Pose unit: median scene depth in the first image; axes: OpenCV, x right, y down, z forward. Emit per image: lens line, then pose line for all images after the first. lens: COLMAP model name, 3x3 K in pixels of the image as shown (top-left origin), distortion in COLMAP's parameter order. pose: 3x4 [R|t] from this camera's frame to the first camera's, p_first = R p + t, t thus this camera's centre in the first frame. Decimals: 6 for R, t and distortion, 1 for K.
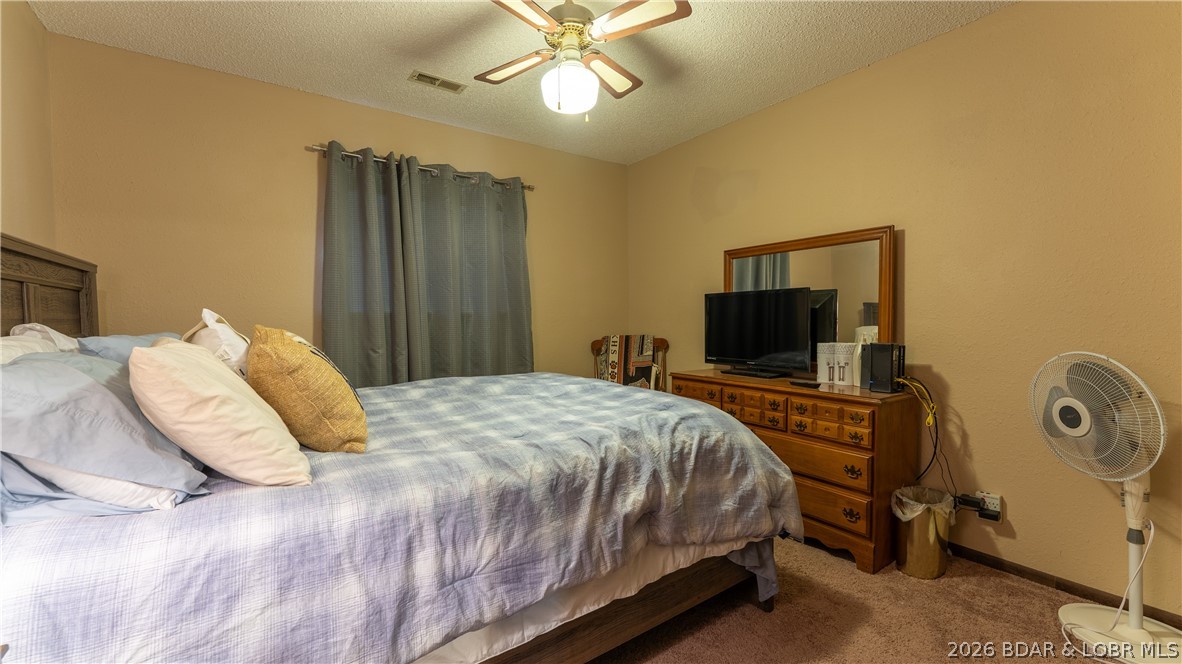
lens RADIAL K [[471.2, 0, 591.0], [0, 471.2, 332.0], [0, 0, 1]] dist [0.002381, 0.000531]
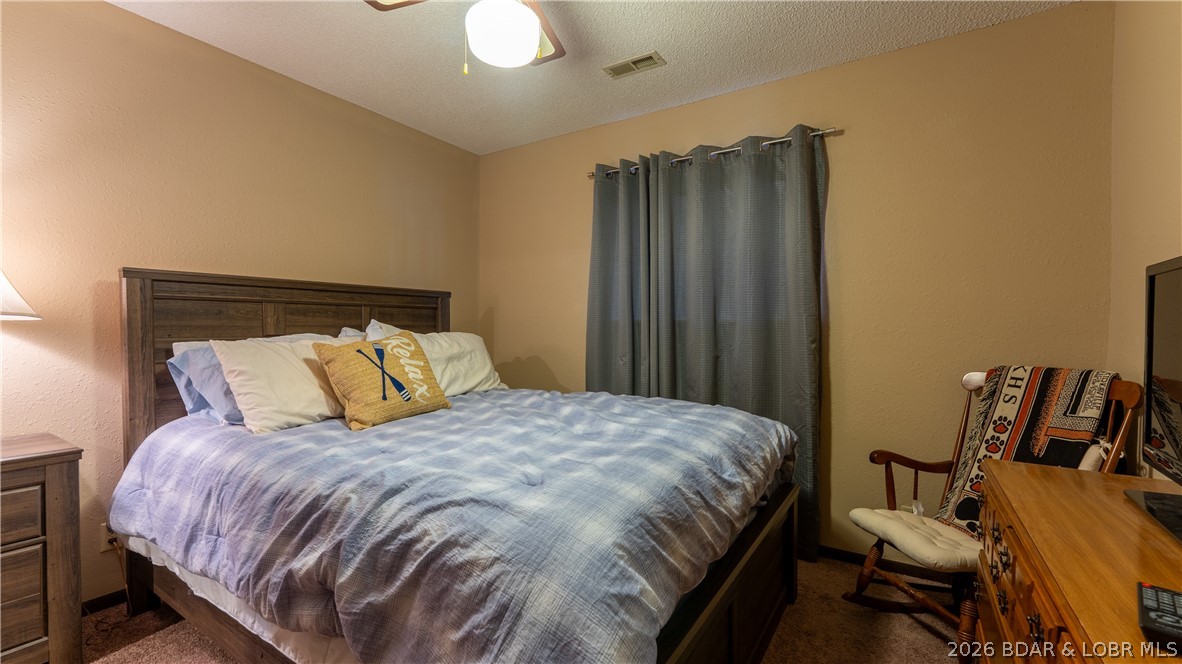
lens RADIAL K [[494.8, 0, 591.0], [0, 494.8, 332.0], [0, 0, 1]] dist [-0.001151, 0.000027]
pose [[0.374462, 0.021347, -0.926997, 0.490637], [-0.034253, 0.999371, 0.009177, -0.023847], [0.926609, 0.028316, 0.374958, 0.533405]]
